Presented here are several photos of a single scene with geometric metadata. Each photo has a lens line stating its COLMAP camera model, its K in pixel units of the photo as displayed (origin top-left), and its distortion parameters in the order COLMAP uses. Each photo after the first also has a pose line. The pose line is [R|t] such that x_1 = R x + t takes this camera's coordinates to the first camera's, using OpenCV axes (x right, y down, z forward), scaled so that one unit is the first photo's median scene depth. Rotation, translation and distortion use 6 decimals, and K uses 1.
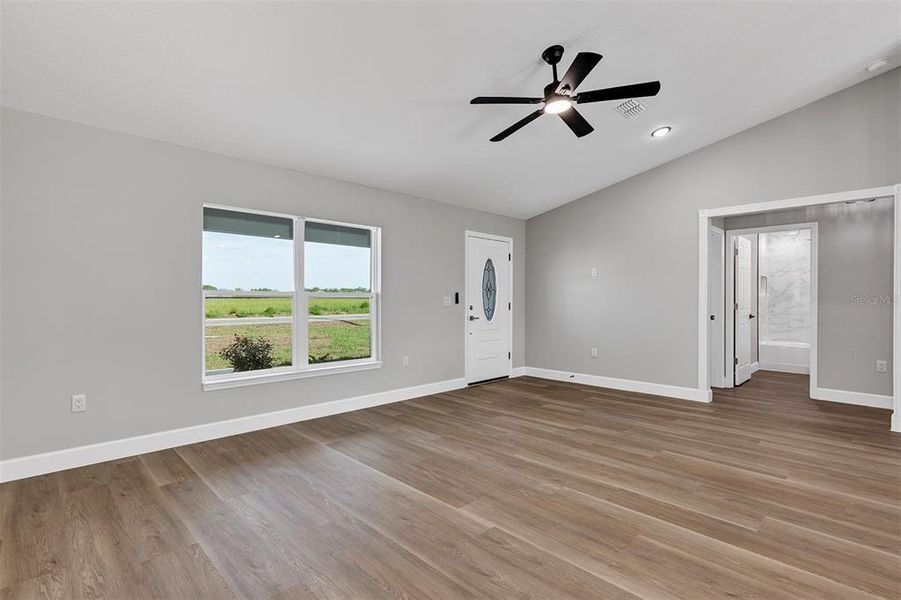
lens RADIAL K [[435.9, 0, 450.5], [0, 435.9, 300.0], [0, 0, 1]] dist [0.001002, 0.000470]
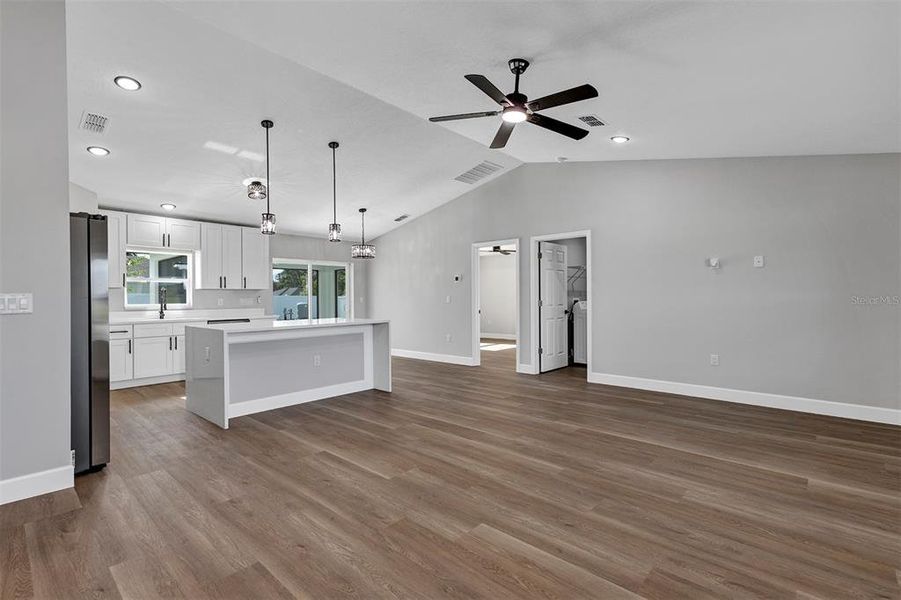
lens RADIAL K [[408.8, 0, 450.5], [0, 408.8, 300.0], [0, 0, 1]] dist [0.006508, 0.000027]
pose [[-0.998736, 0.004815, -0.050035, 0.416066], [0.004467, 0.999965, 0.007055, 0.000511], [0.050067, 0.006823, -0.998723, 1.814795]]
